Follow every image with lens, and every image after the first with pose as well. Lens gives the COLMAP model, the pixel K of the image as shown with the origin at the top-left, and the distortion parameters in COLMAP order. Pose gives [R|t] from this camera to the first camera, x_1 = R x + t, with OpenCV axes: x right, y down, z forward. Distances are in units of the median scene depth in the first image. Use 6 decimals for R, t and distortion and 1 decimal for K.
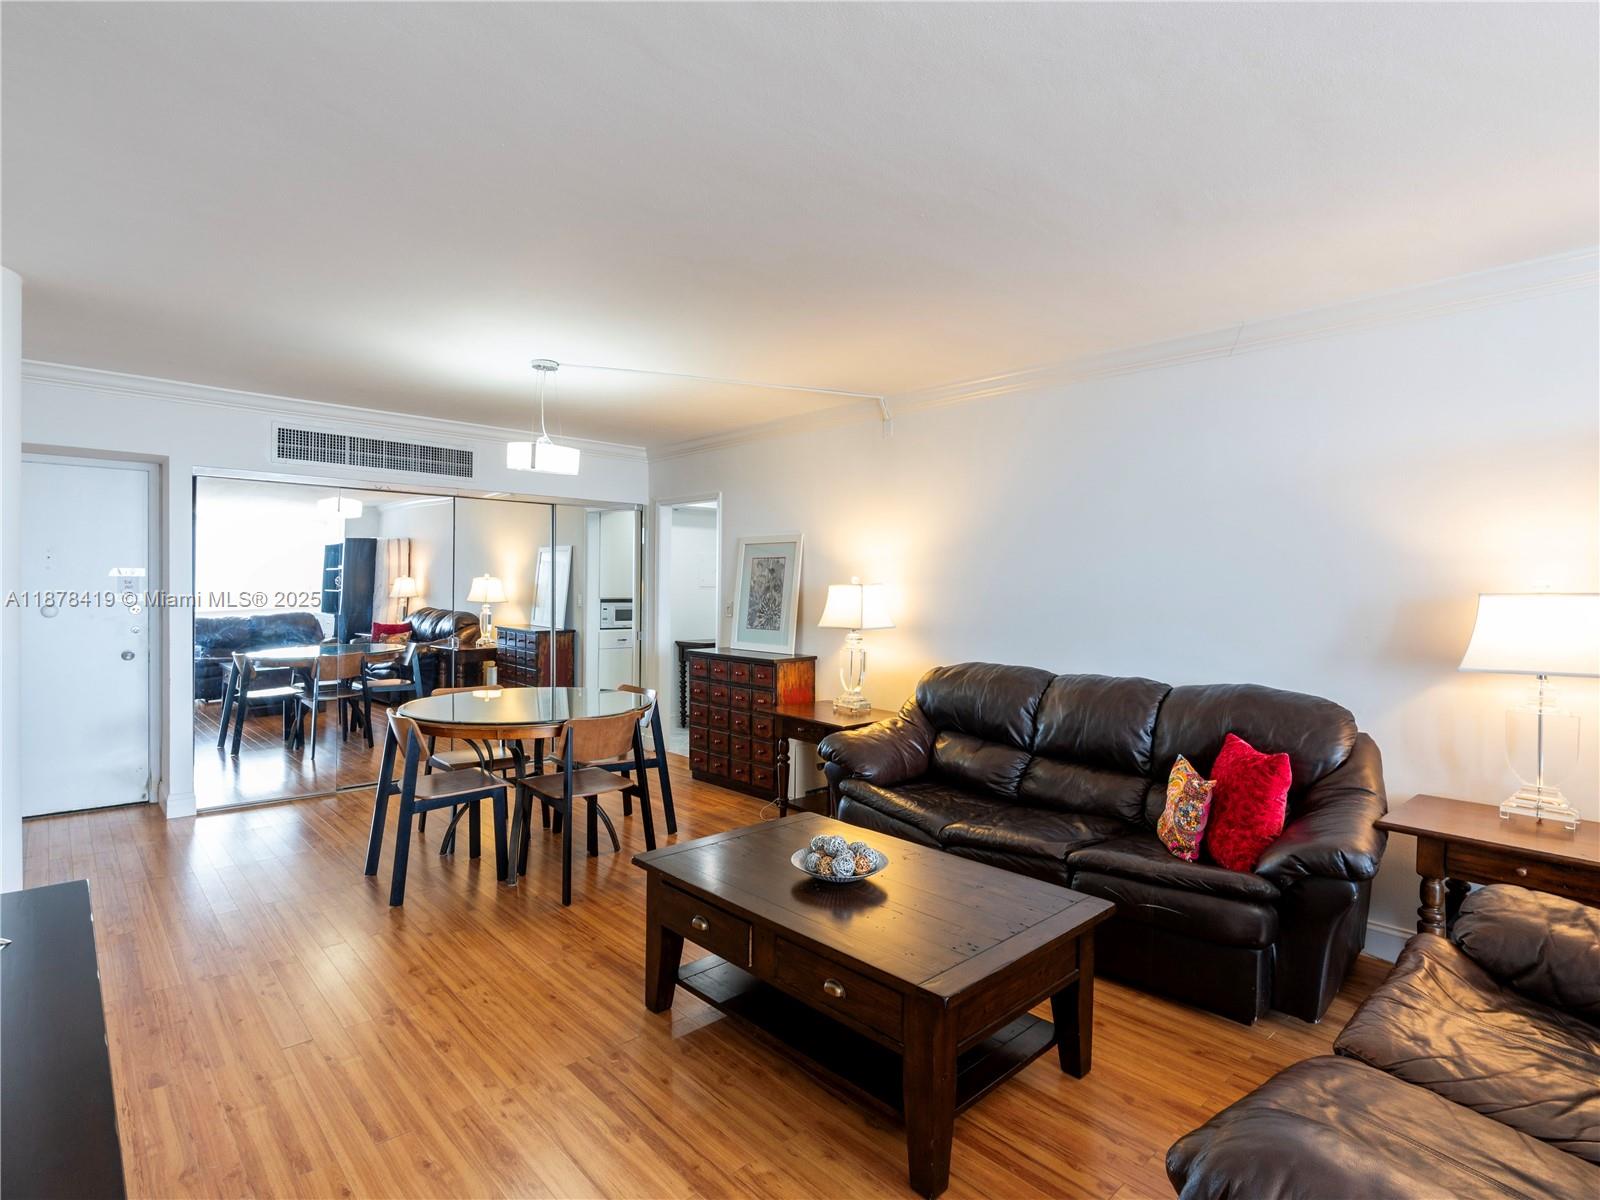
lens RADIAL K [[836.1, 0, 798.9], [0, 836.1, 590.8], [0, 0, 1]] dist [-0.005563, 0.000733]
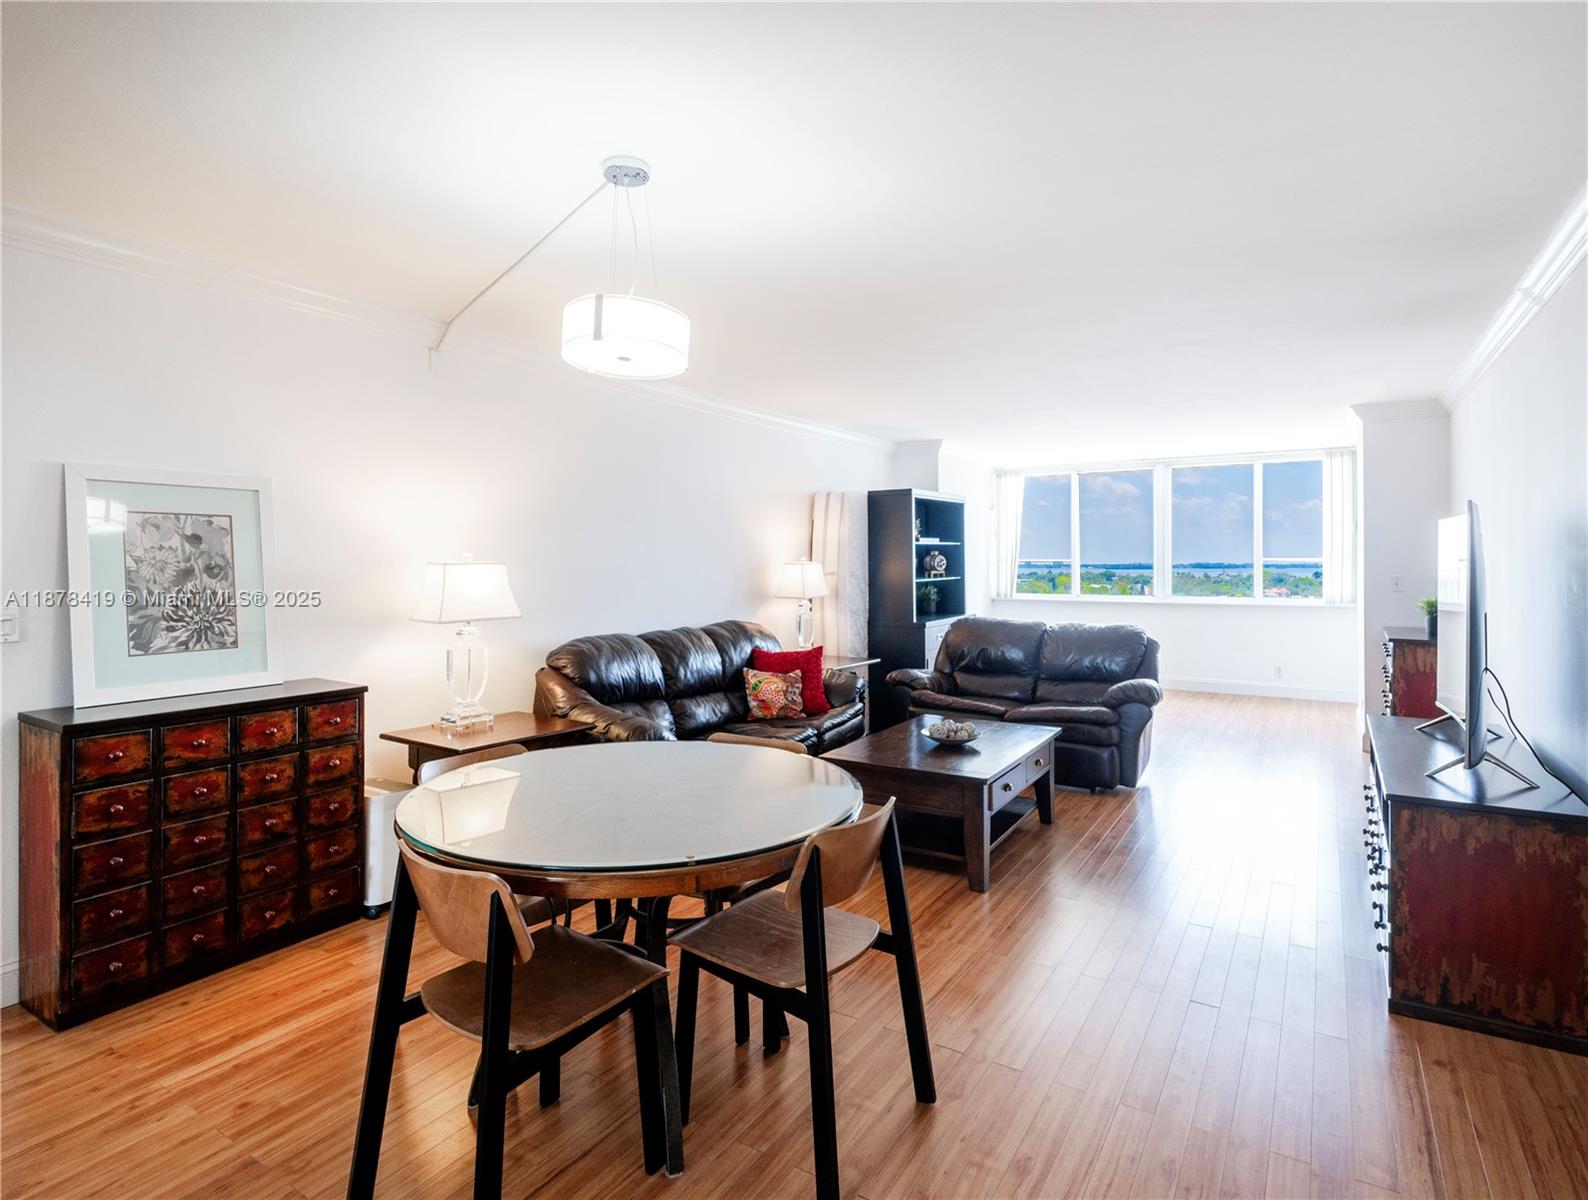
lens RADIAL K [[833.1, 0, 794.0], [0, 833.1, 600.0], [0, 0, 1]] dist [0.000285, 0.000071]
pose [[-0.267720, -0.043581, 0.962511, -0.641581], [0.008292, 0.998835, 0.047532, -0.007408], [-0.963461, 0.020707, -0.267047, 0.785255]]
